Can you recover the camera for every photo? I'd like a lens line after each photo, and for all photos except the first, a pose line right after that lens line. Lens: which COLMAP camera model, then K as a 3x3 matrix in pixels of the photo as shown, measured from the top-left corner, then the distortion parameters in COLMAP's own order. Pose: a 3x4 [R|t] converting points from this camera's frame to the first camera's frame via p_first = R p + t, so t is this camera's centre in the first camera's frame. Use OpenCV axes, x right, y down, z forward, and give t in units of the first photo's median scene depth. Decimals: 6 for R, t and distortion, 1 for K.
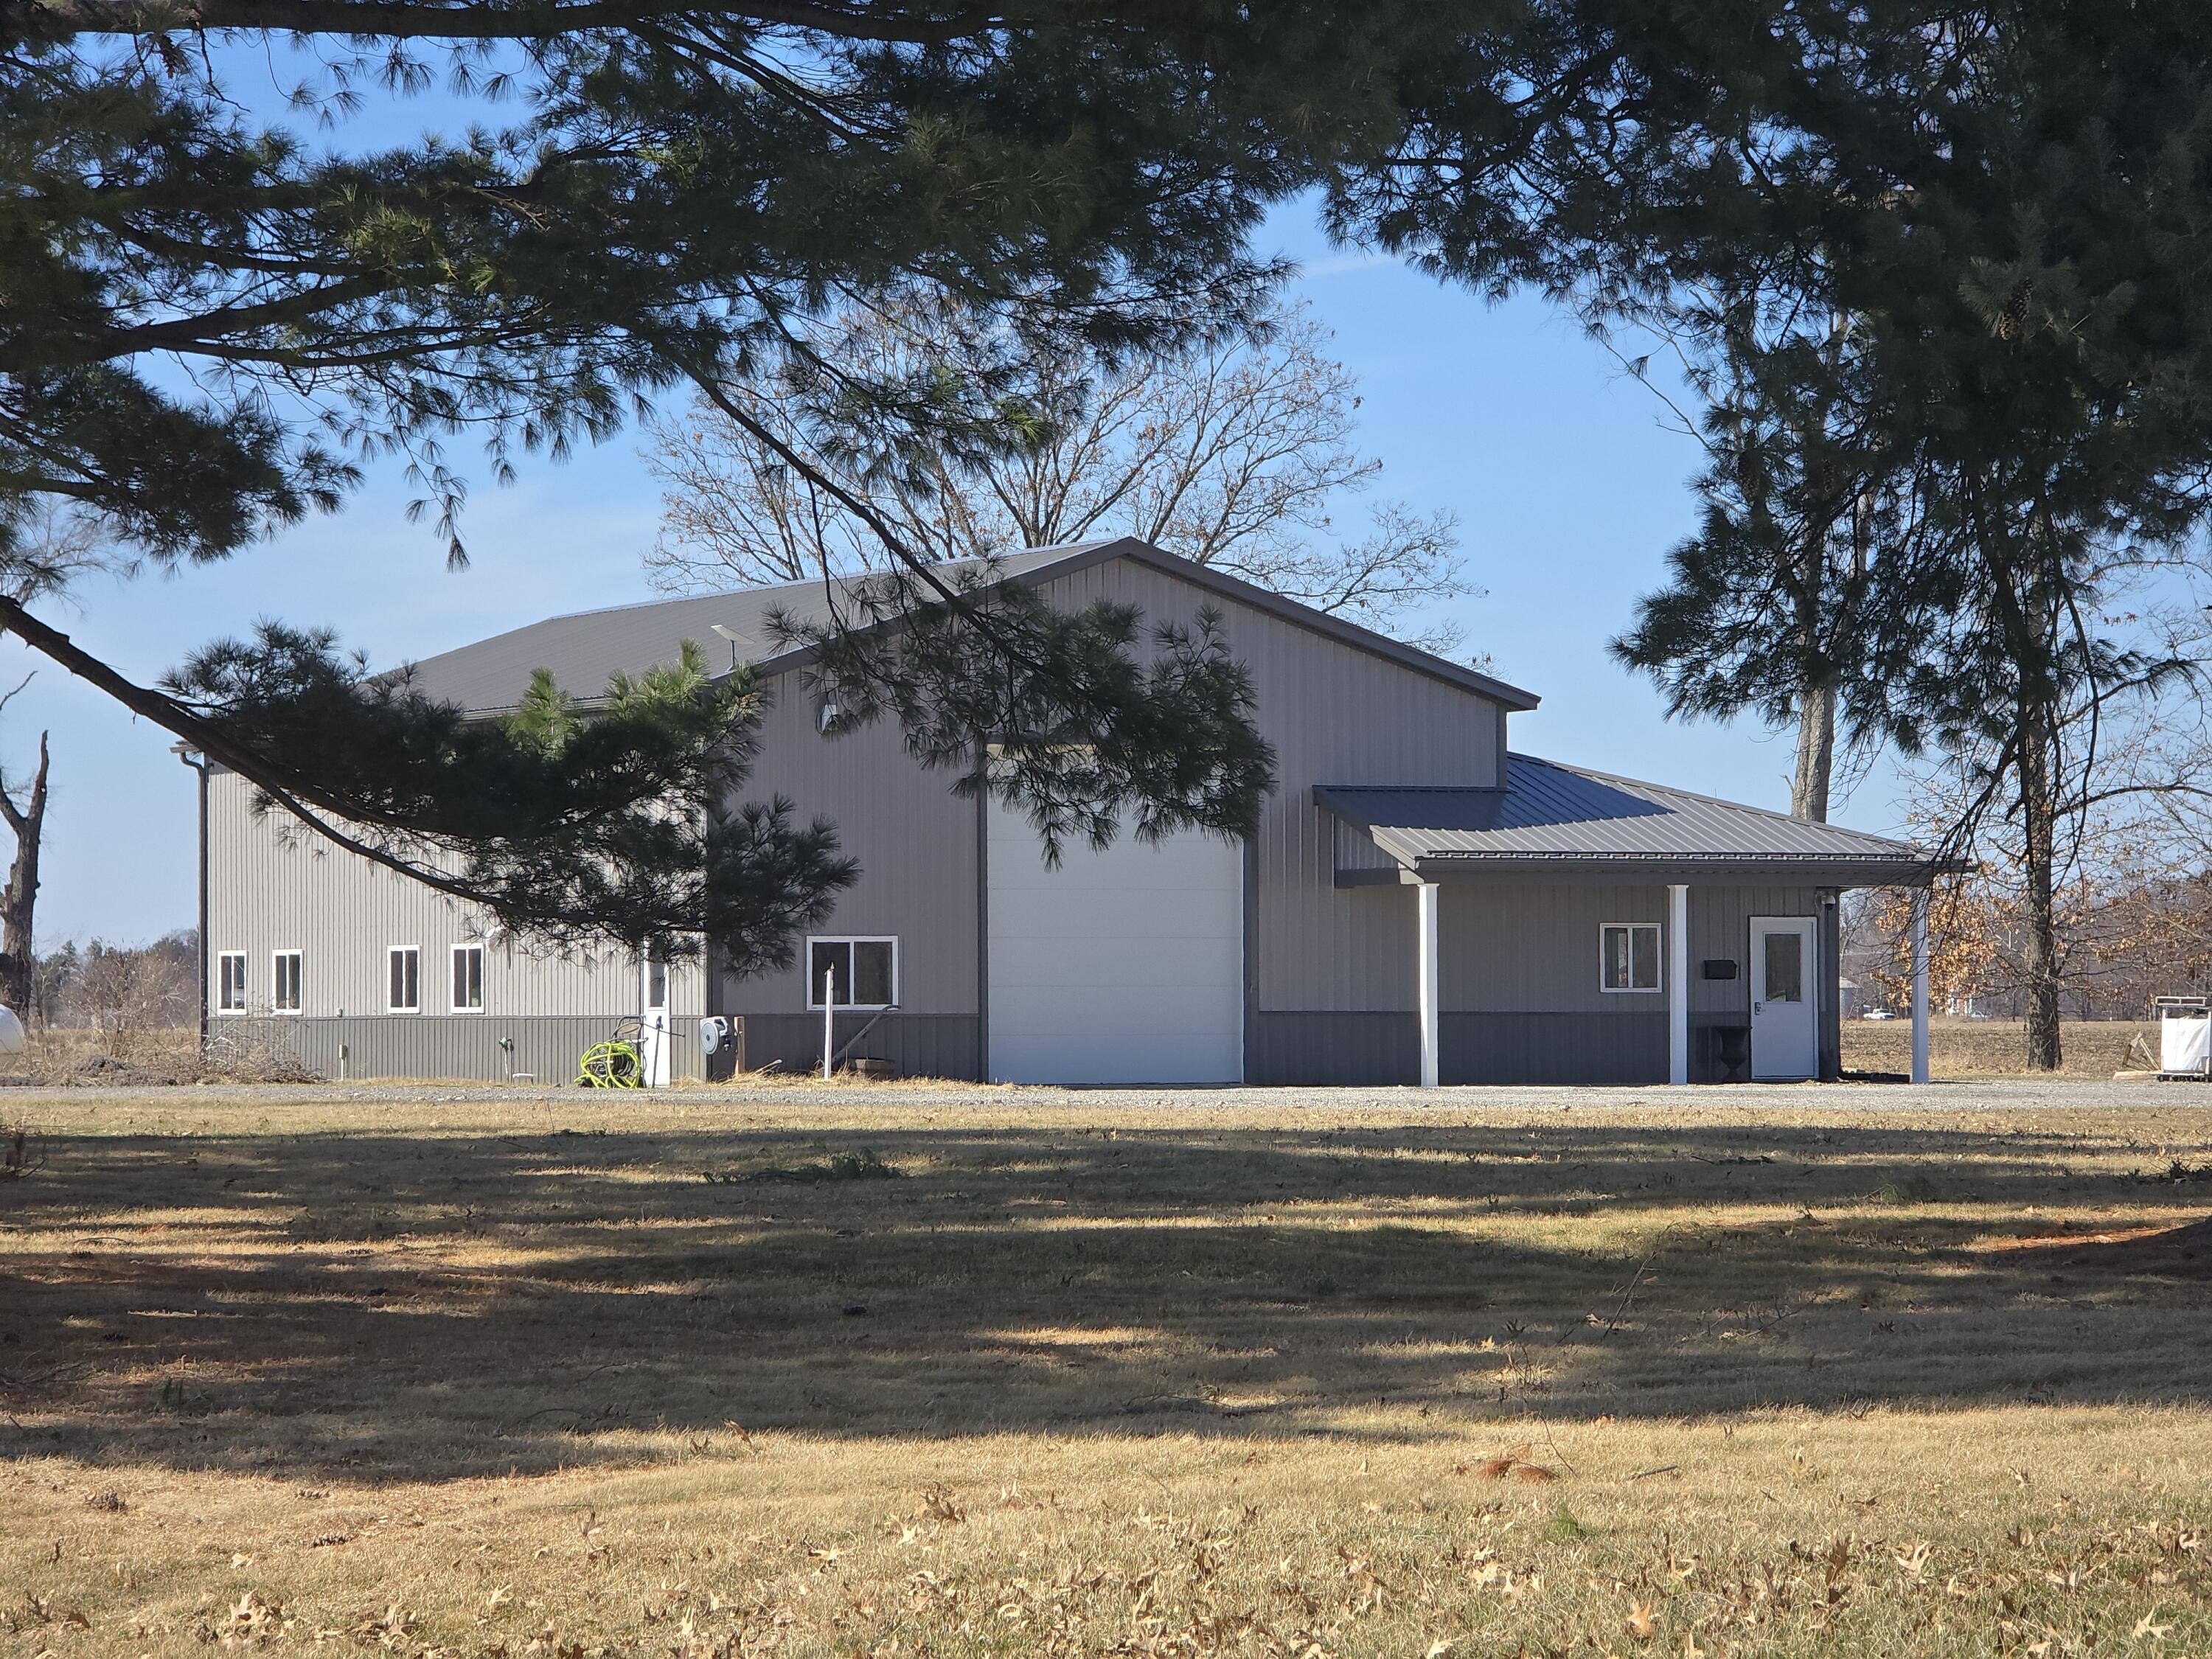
lens RADIAL K [[7383.1, 0, 1106.0], [0, 7383.1, 829.5], [0, 0, 1]] dist [-0.064381, -0.728529]
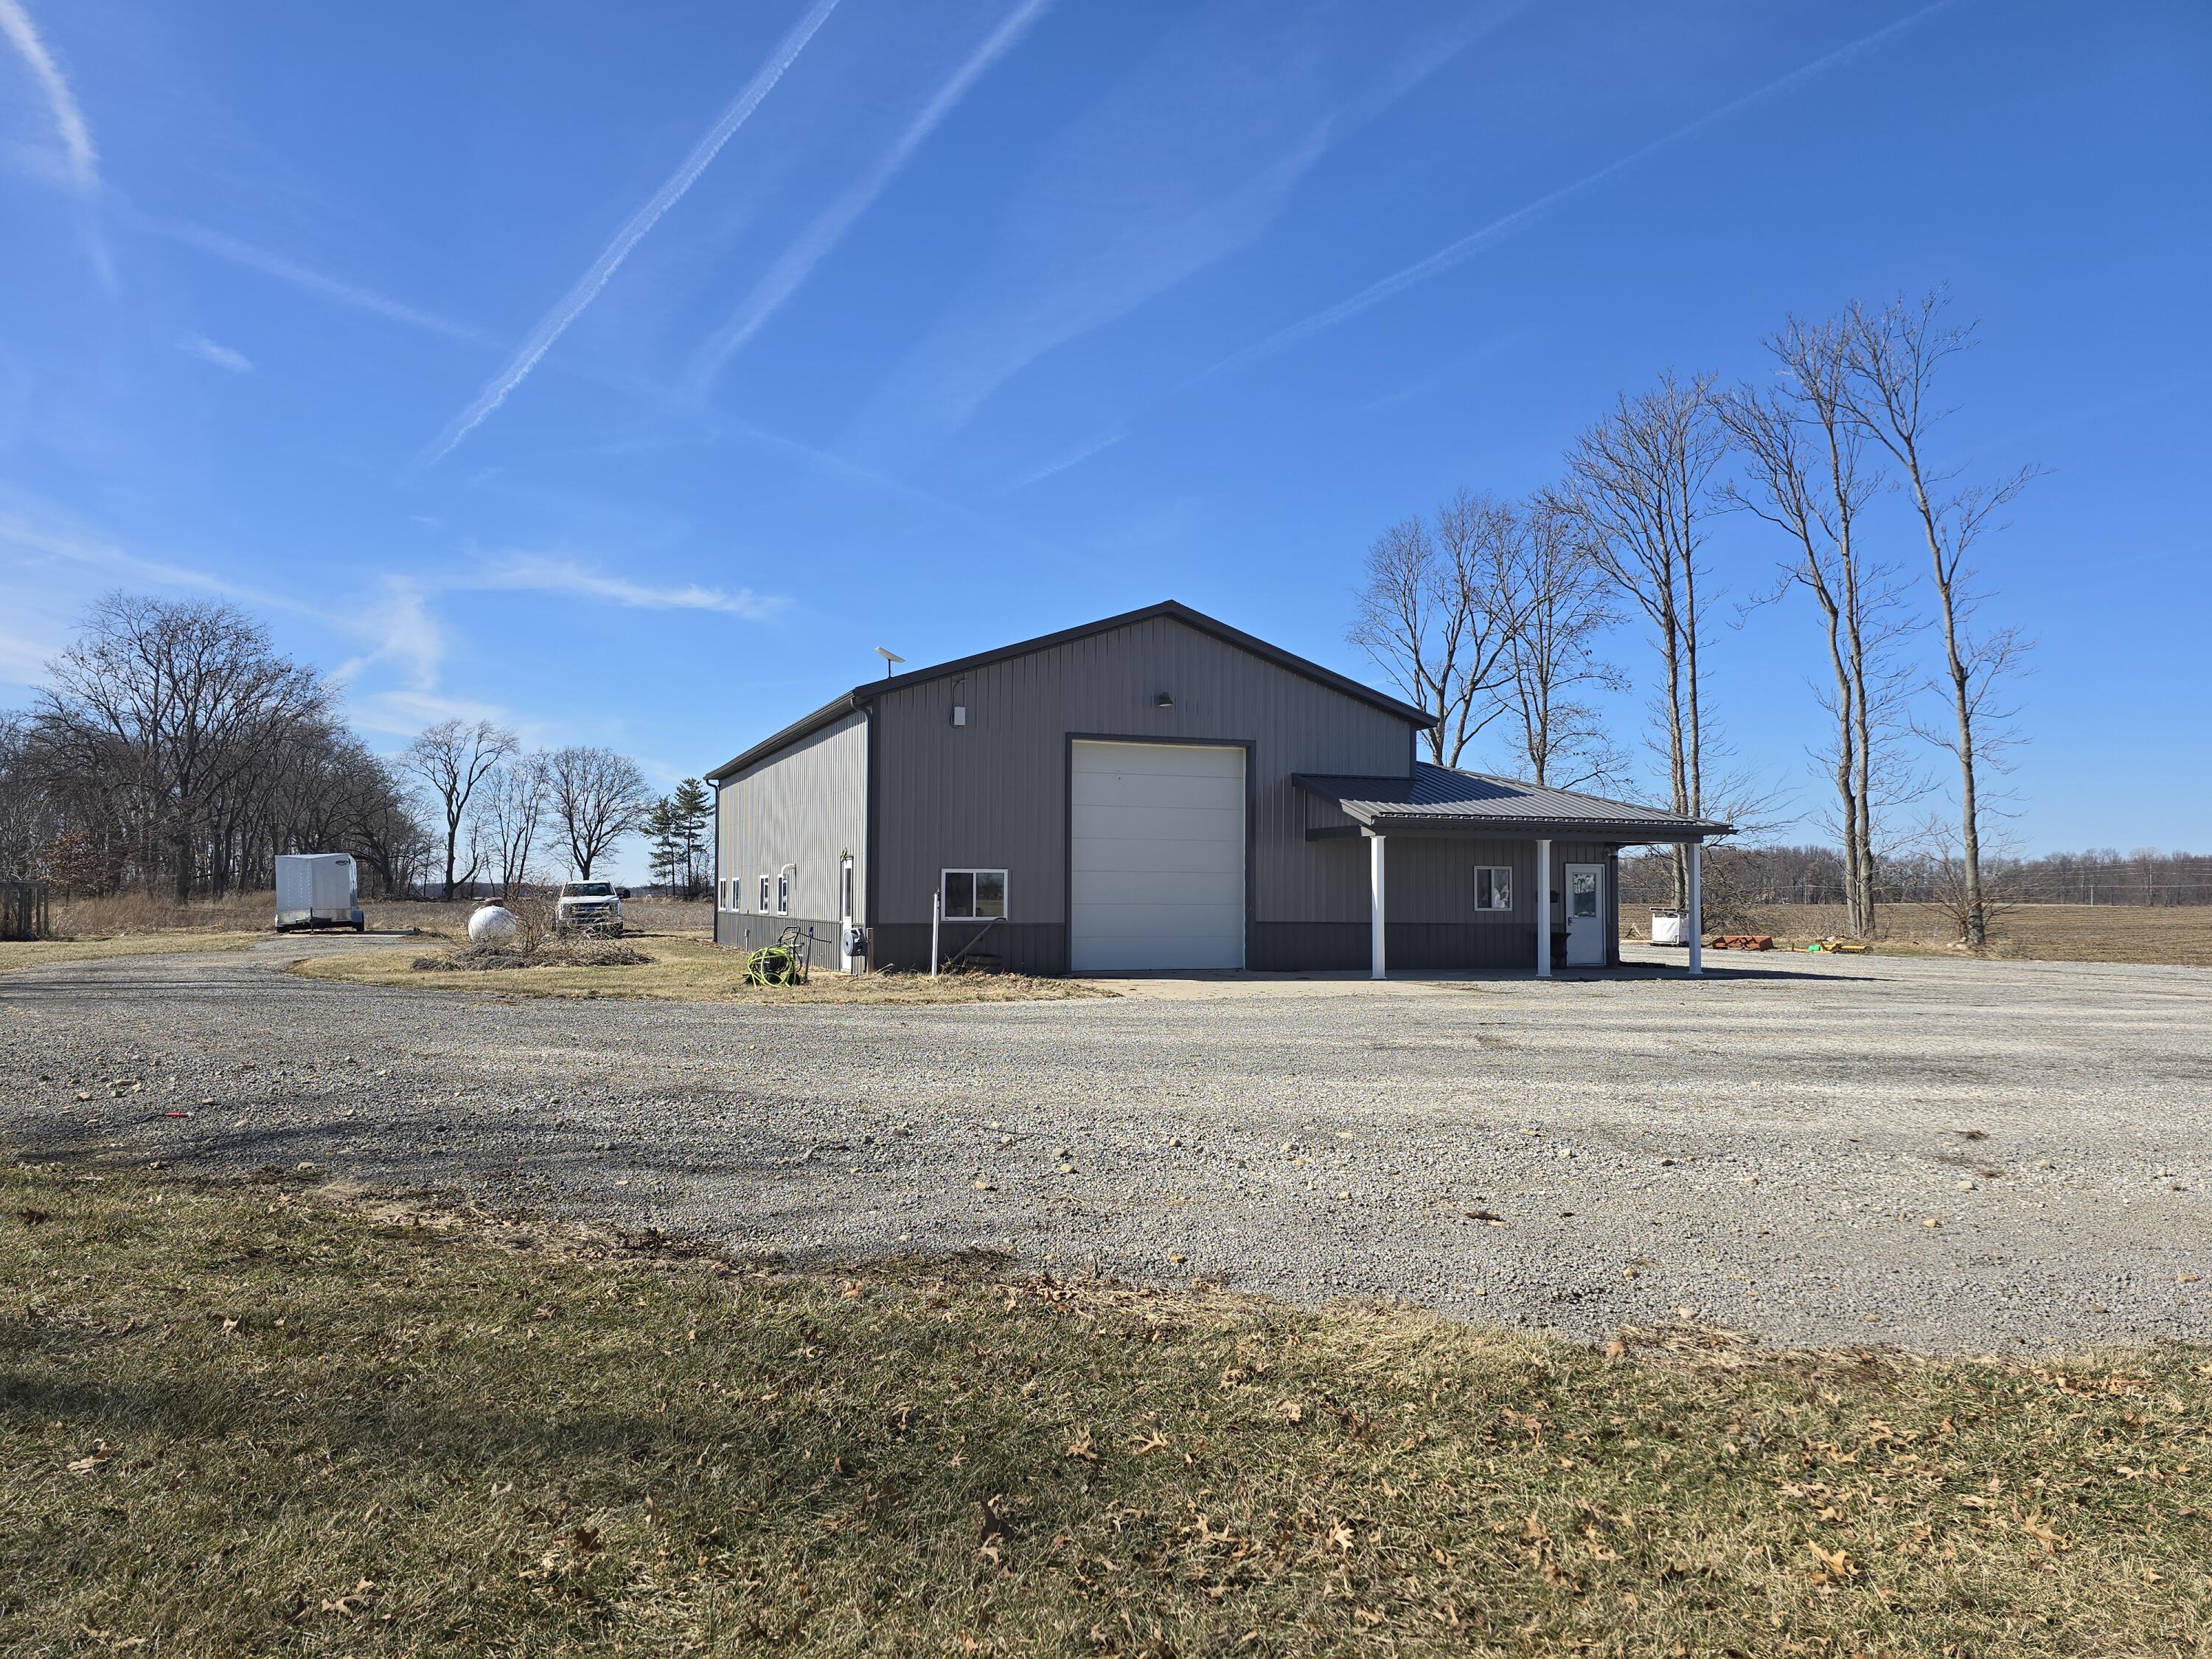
lens RADIAL K [[1472.9, 0, 1109.1], [0, 1472.9, 838.4], [0, 0, 1]] dist [0.090040, -0.064721]
pose [[0.998549, 0.006922, -0.053396, 0.006726], [-0.007635, 0.999884, -0.013169, 0.011578], [0.053298, 0.013557, 0.998487, 0.687049]]
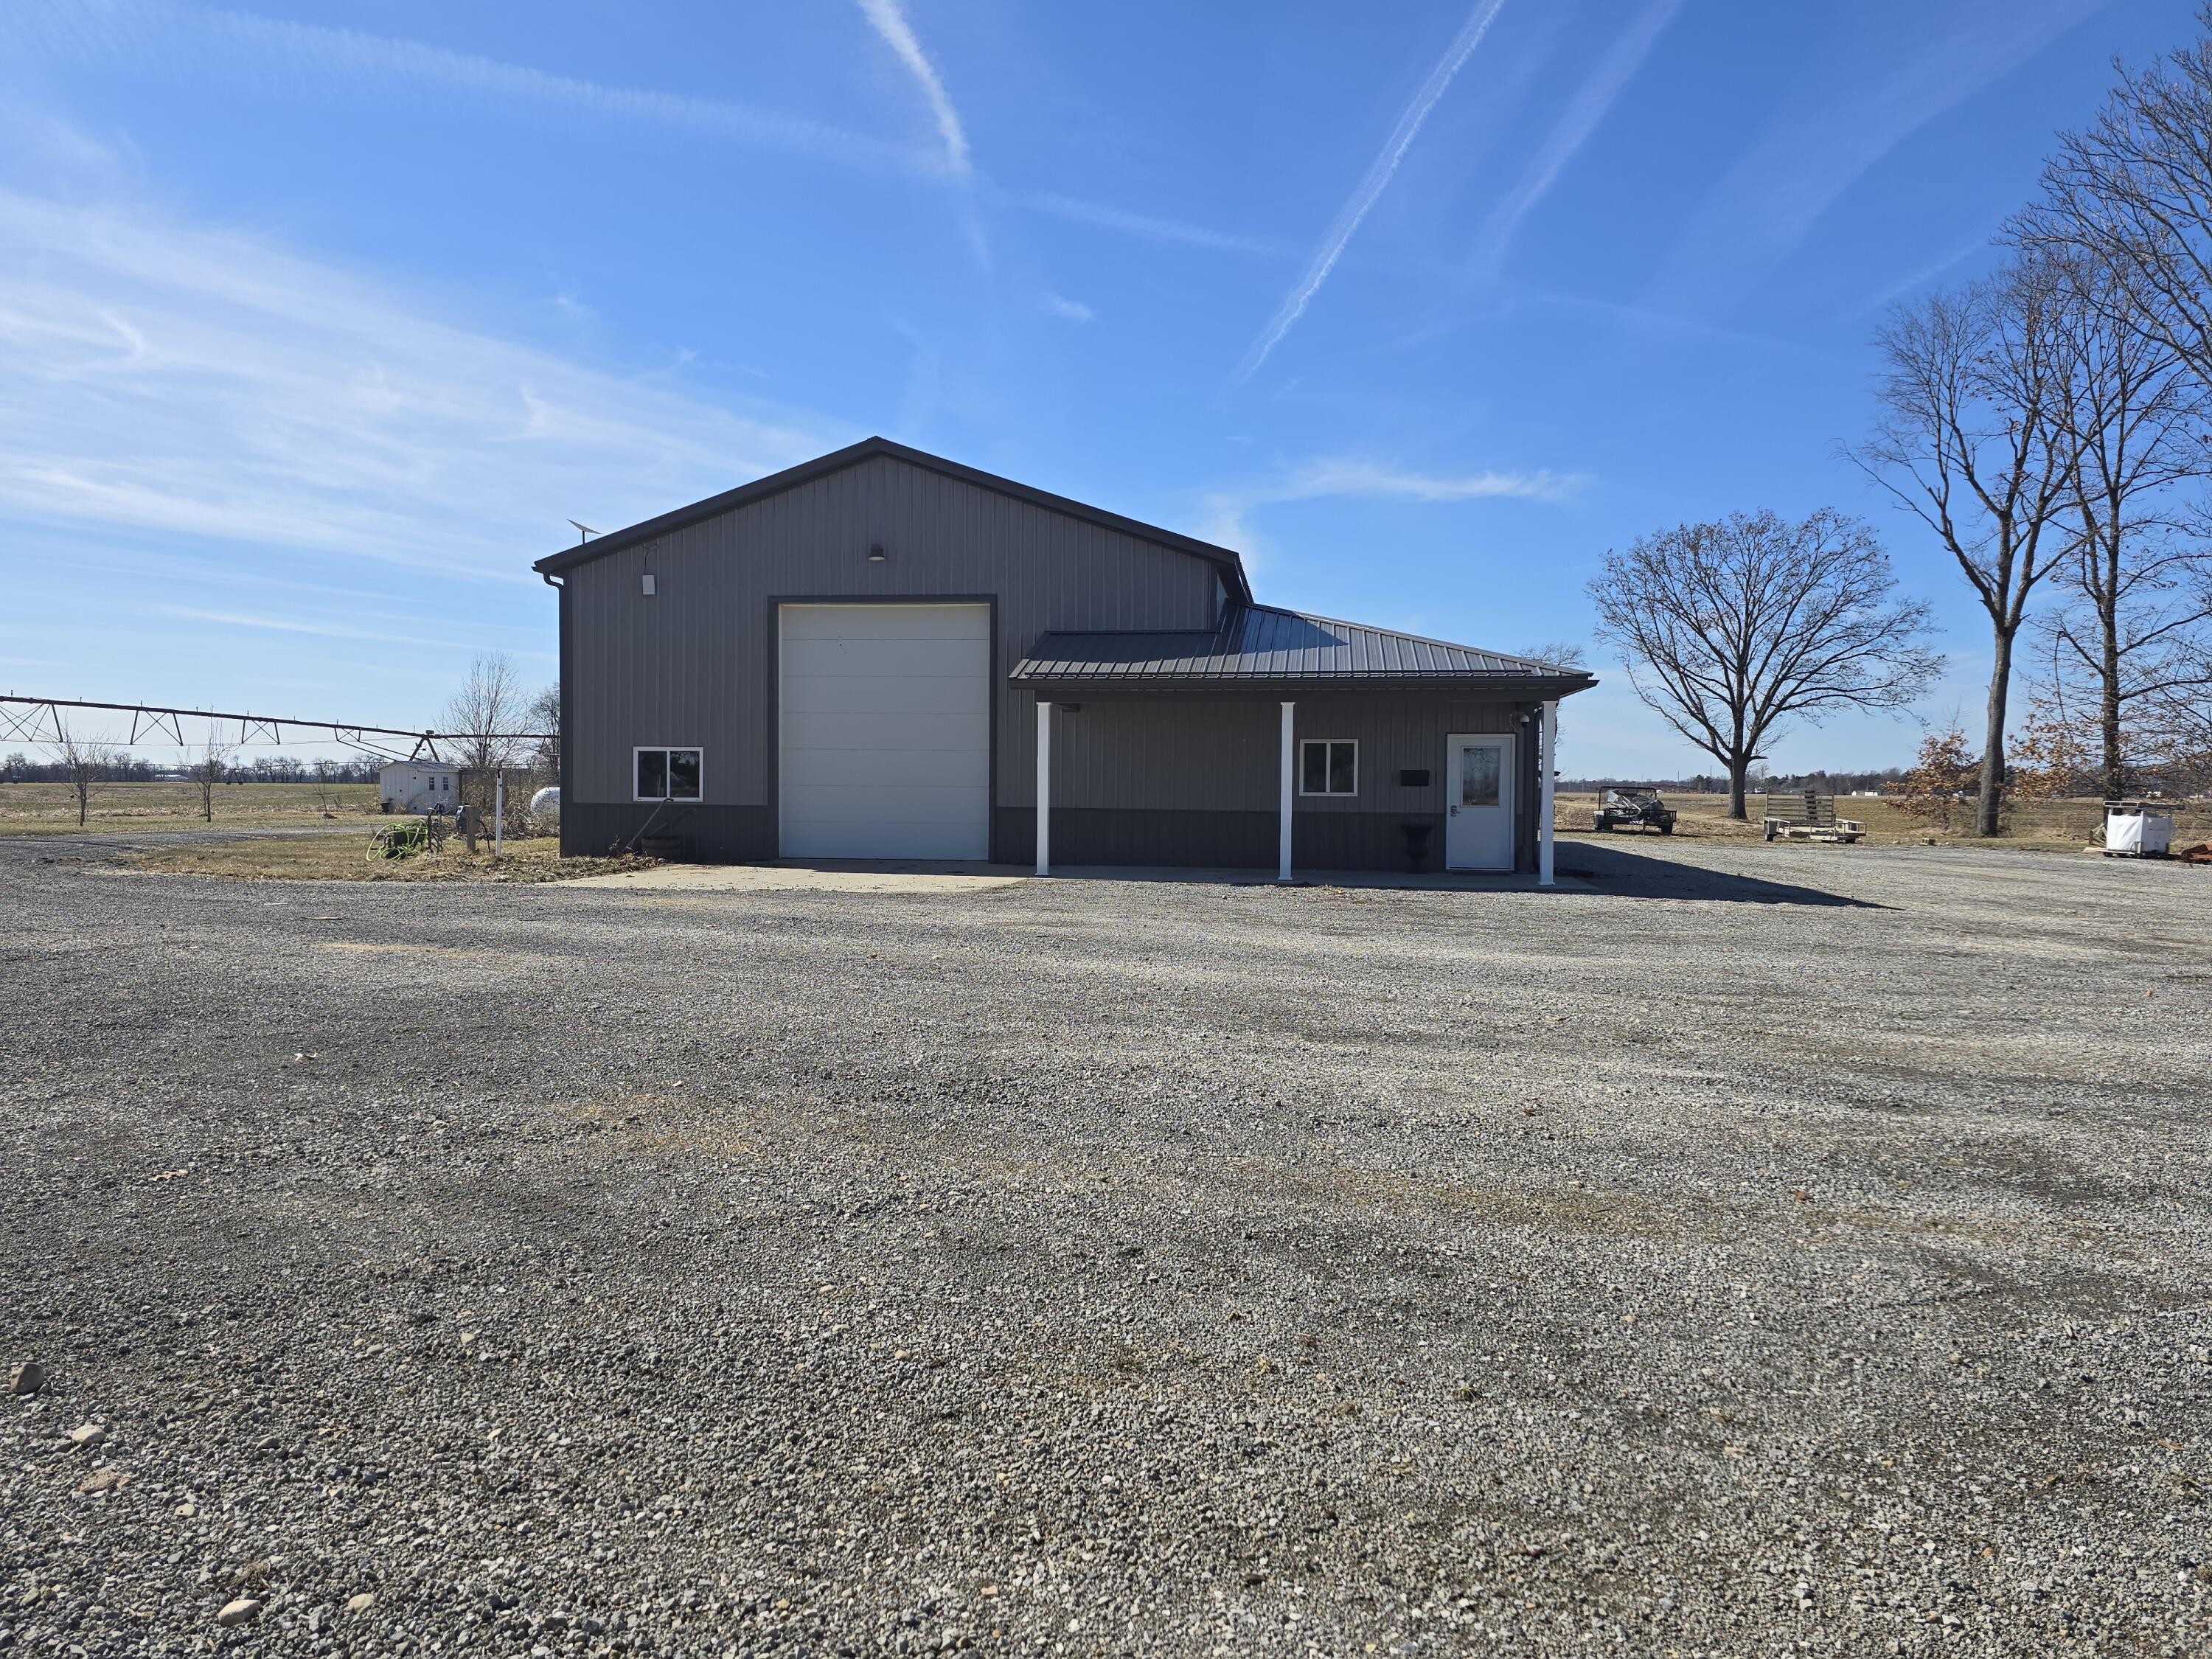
lens RADIAL K [[1520.5, 0, 1108.3], [0, 1520.5, 867.5], [0, 0, 1]] dist [0.070837, -0.069616]
pose [[0.842648, 0.037315, -0.537171, 0.177560], [0.002531, 0.997311, 0.073249, 0.015413], [0.538459, -0.063082, 0.840287, 0.771630]]
